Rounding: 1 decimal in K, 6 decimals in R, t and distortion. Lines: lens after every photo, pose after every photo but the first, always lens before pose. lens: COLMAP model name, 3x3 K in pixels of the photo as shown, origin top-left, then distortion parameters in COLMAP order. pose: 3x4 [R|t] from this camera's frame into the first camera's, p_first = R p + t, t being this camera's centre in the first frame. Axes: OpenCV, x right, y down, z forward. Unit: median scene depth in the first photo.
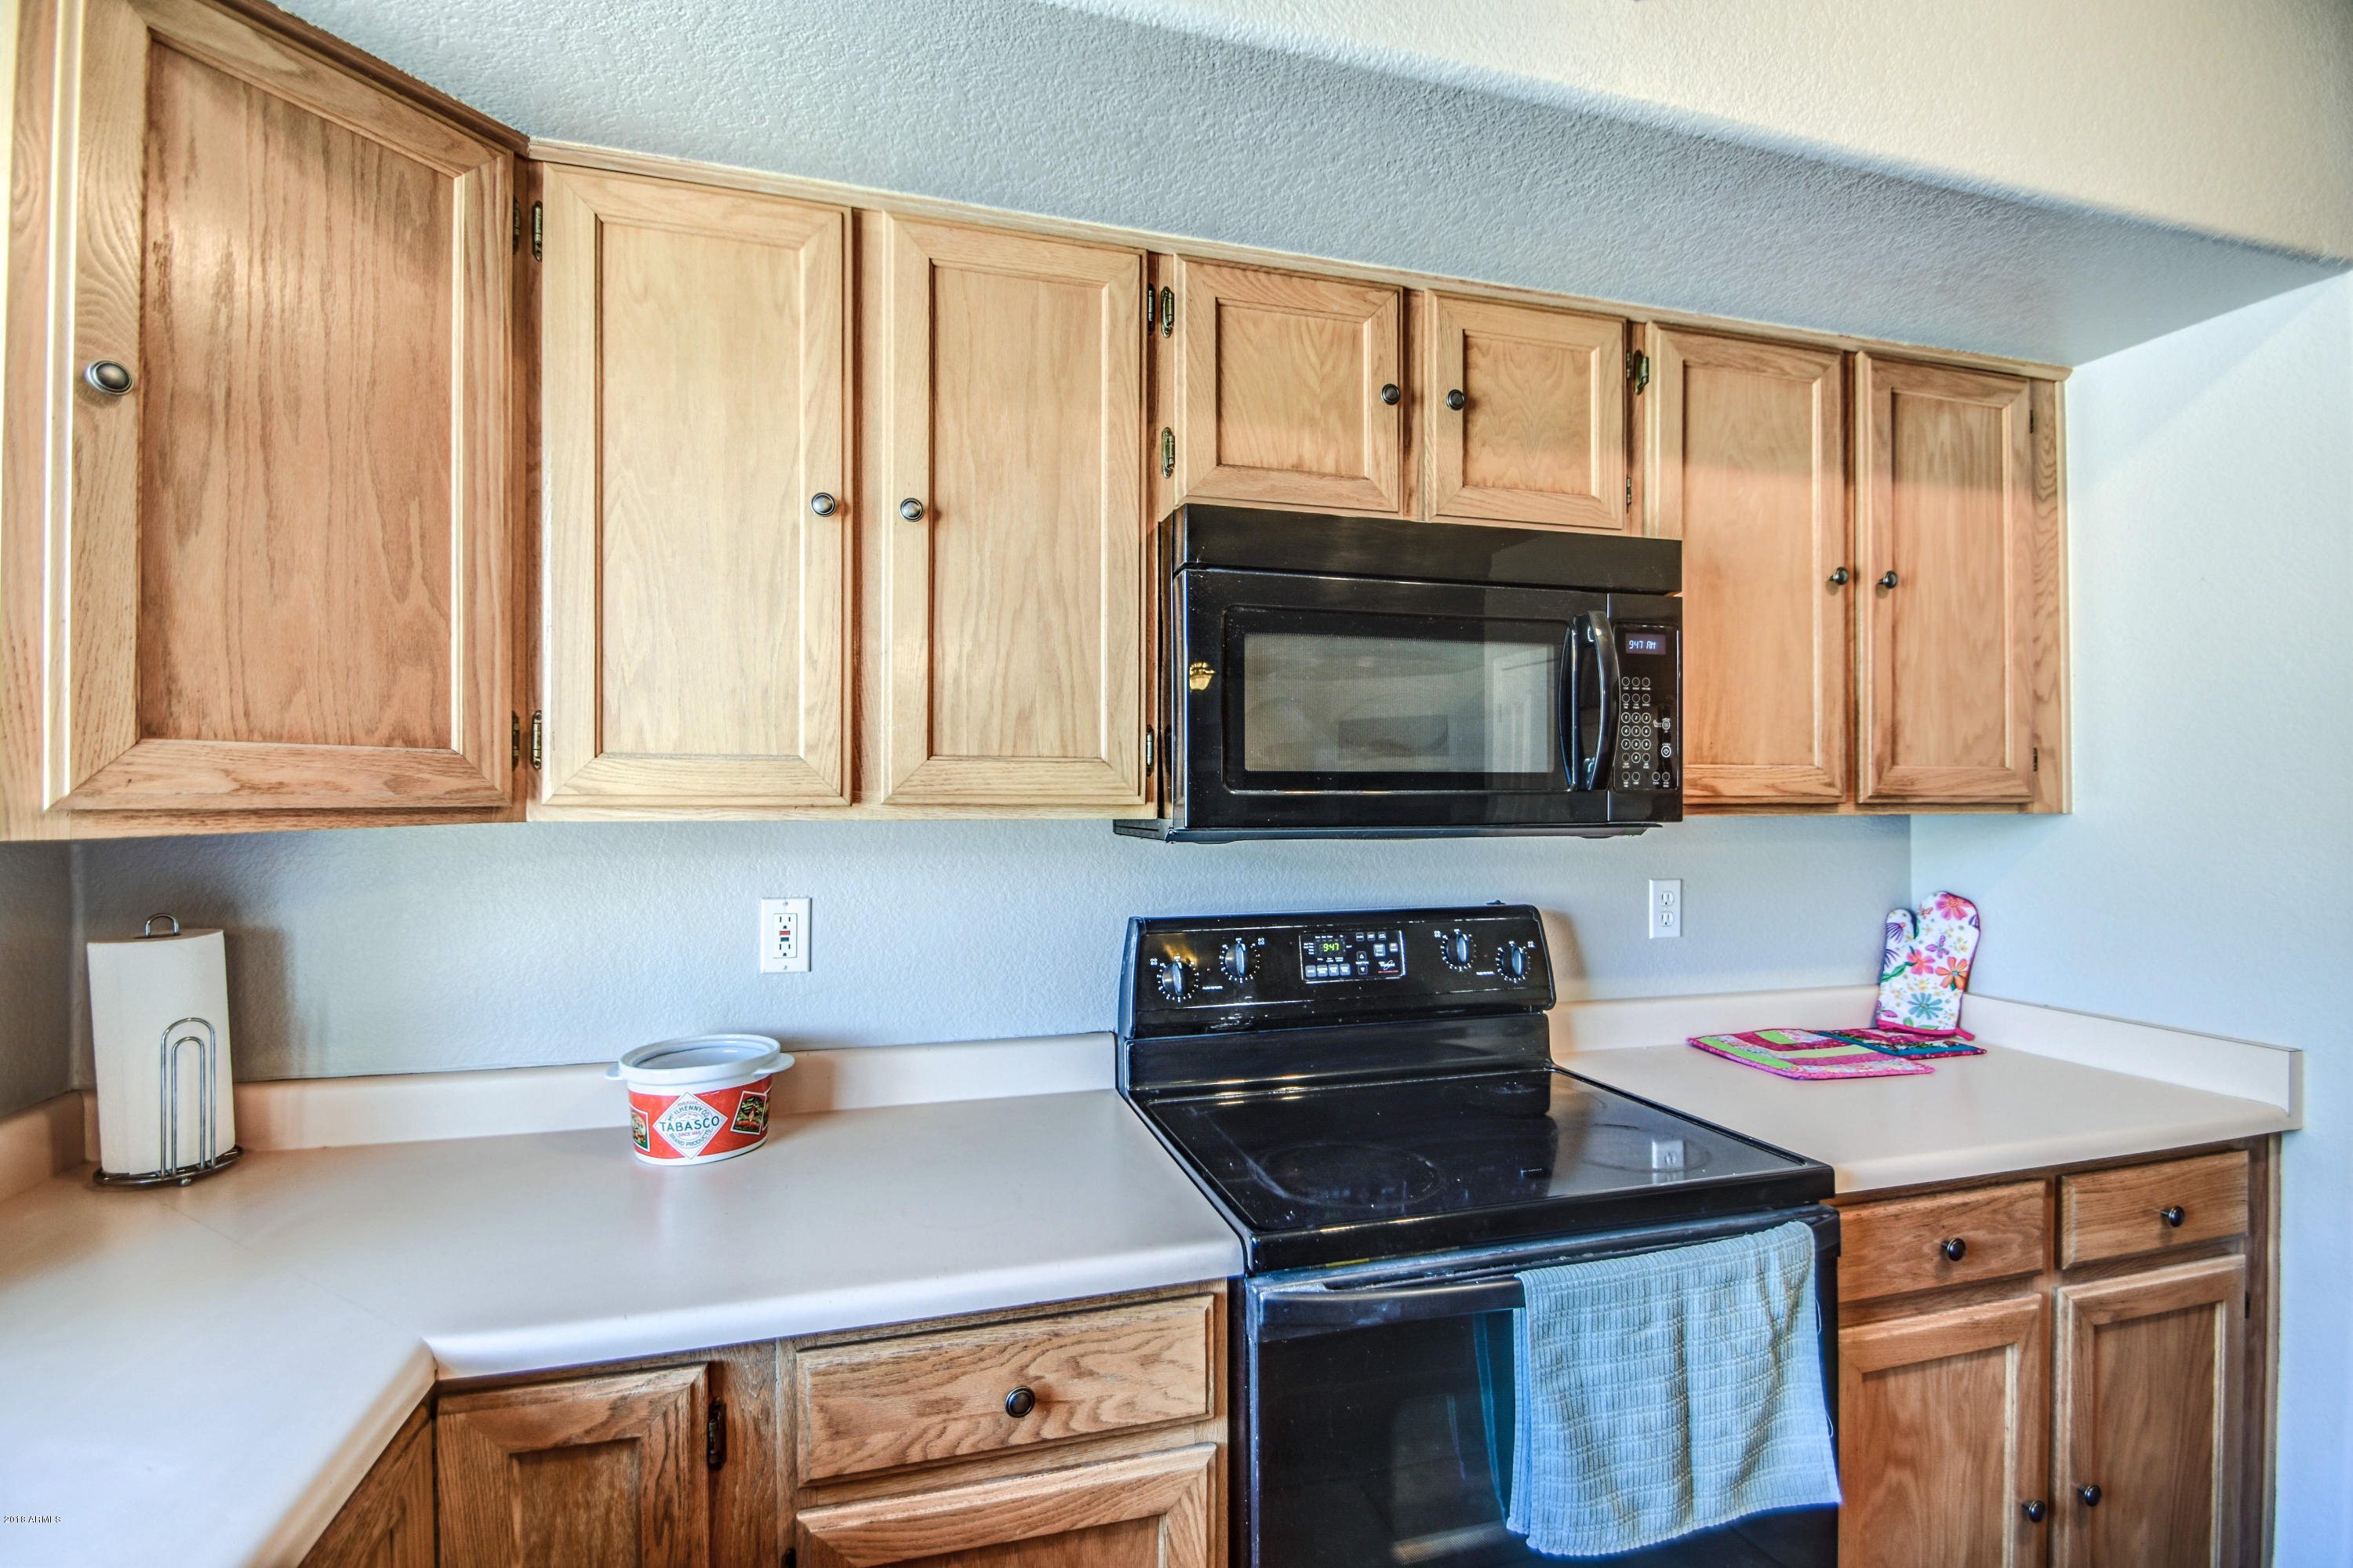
lens RADIAL K [[1079.0, 0, 1173.3], [0, 1079.0, 801.5], [0, 0, 1]] dist [-0.000646, -0.011465]
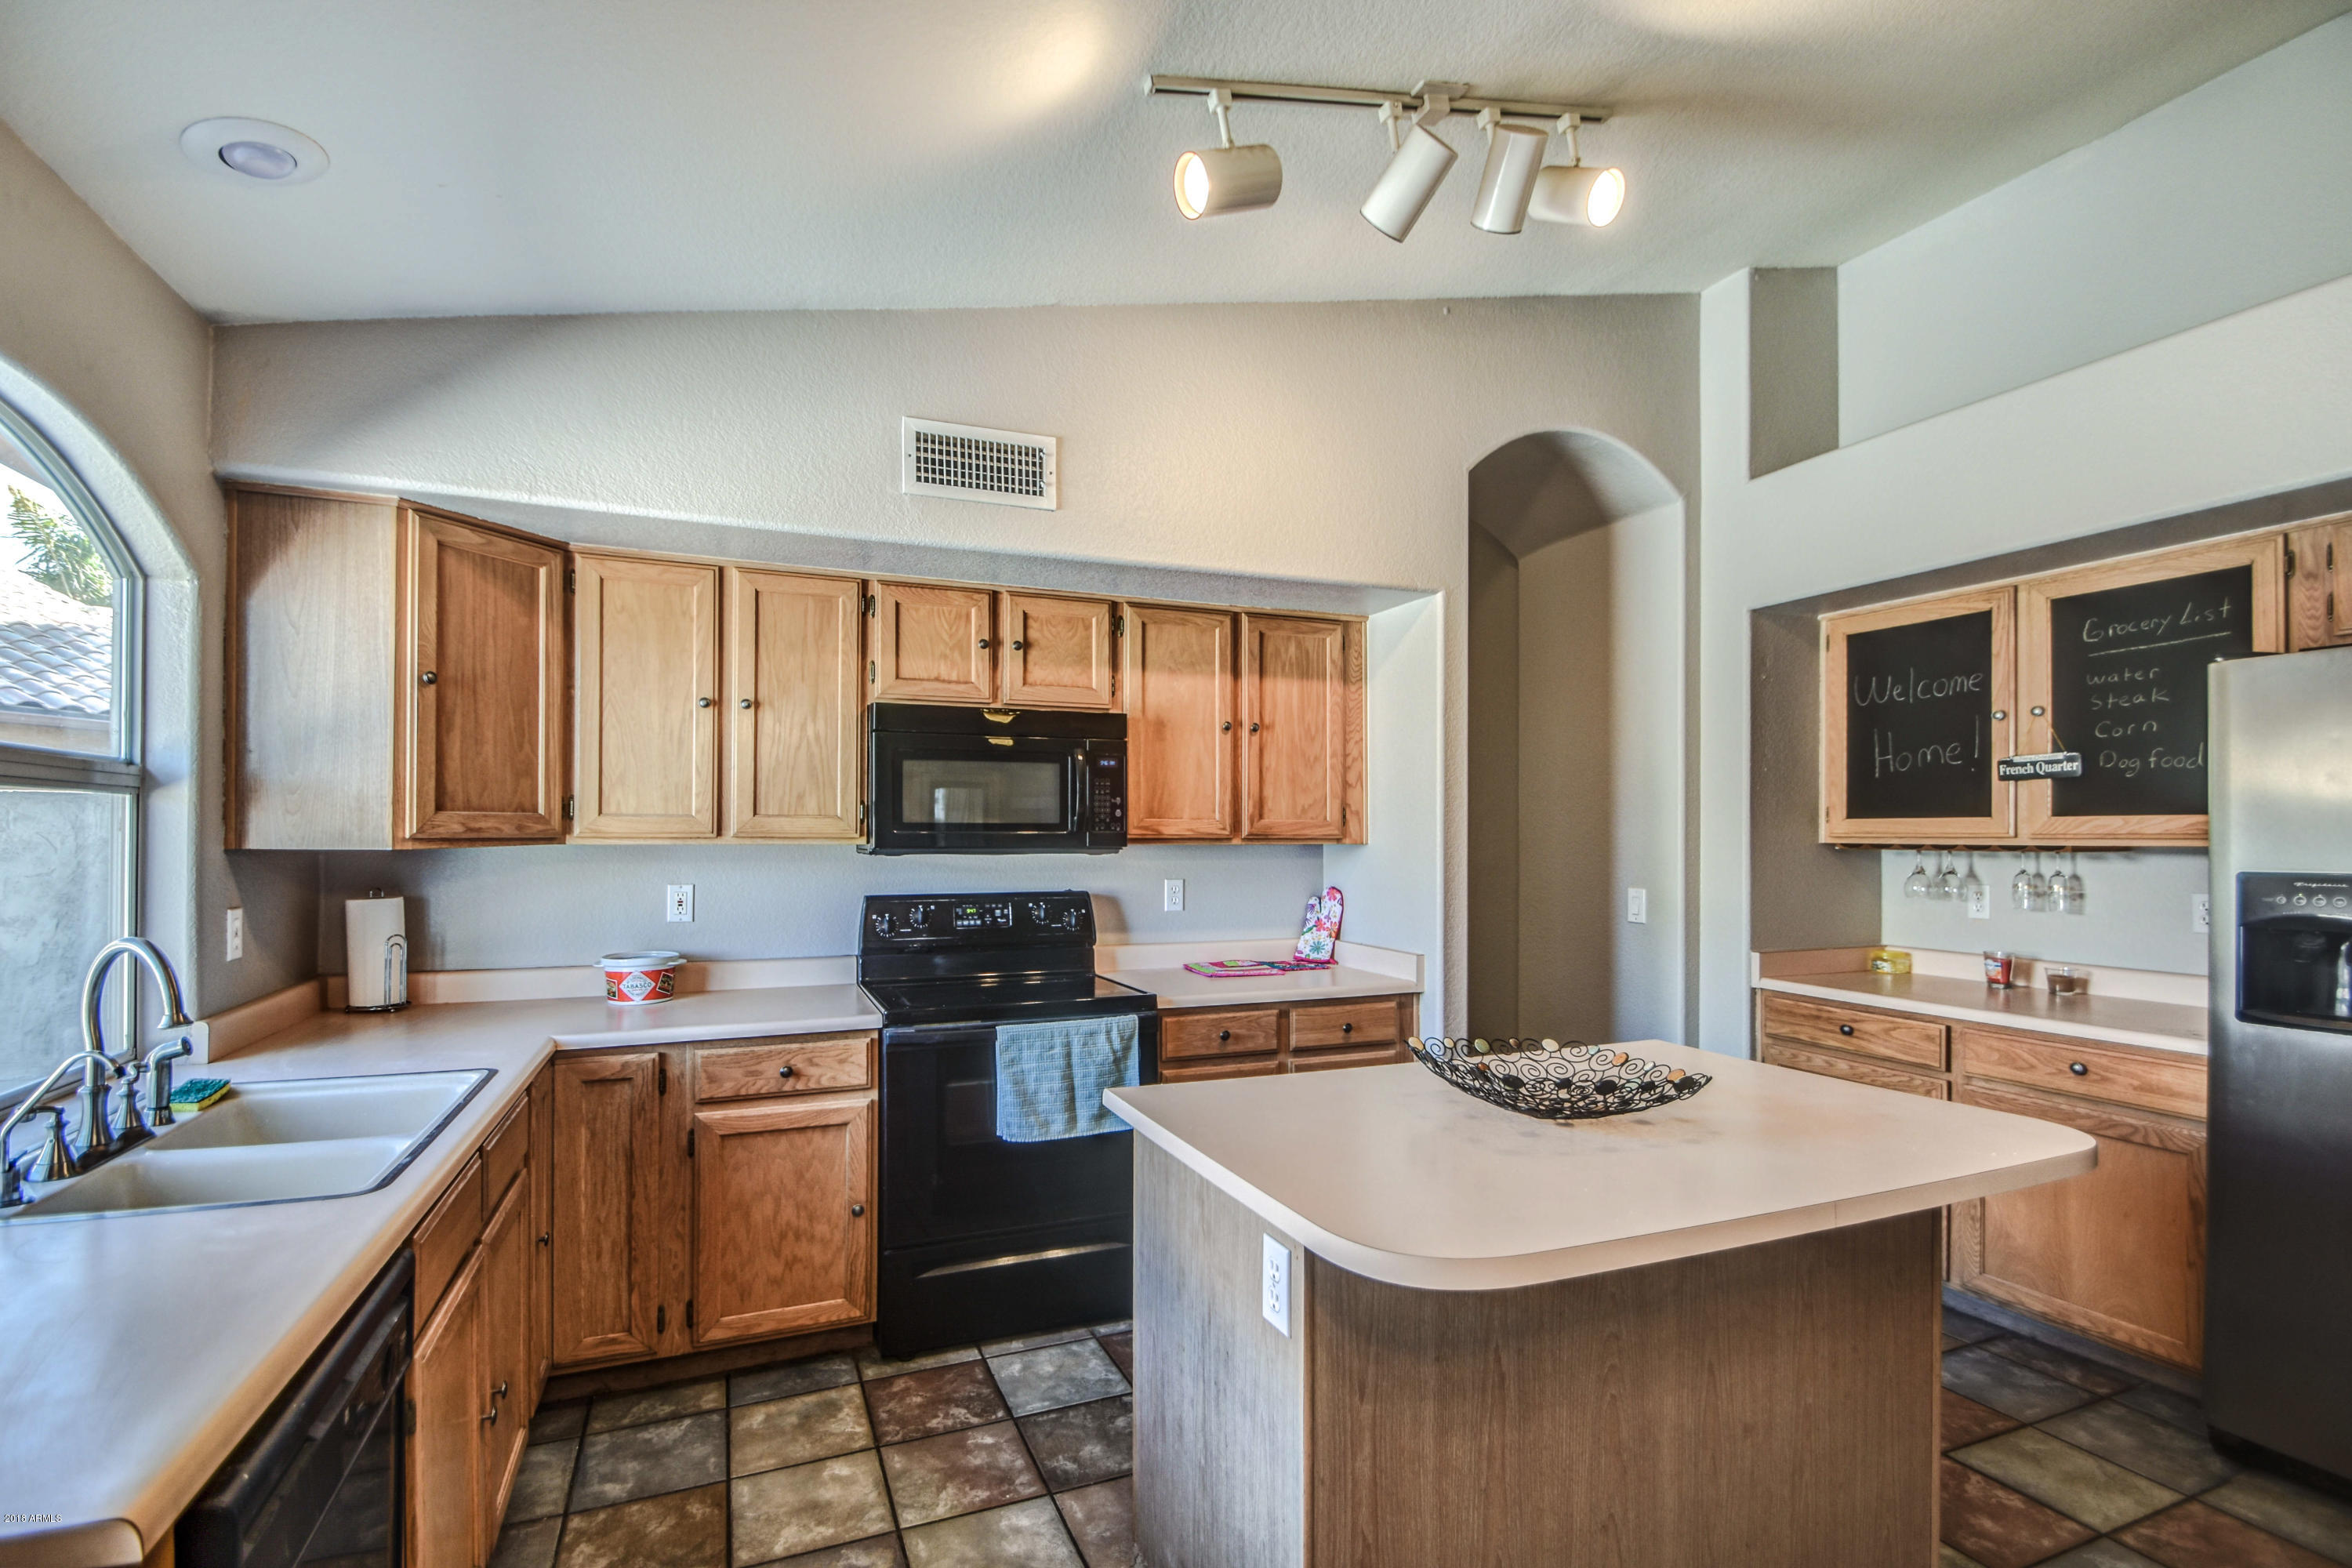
lens RADIAL K [[1063.6, 0, 1172.0], [0, 1063.6, 833.0], [0, 0, 1]] dist [0.000020, 0.000144]
pose [[0.992219, 0.004686, 0.124419, 0.325176], [-0.004601, 0.999989, -0.000974, -0.007313], [-0.124423, 0.000394, 0.992229, -1.169551]]
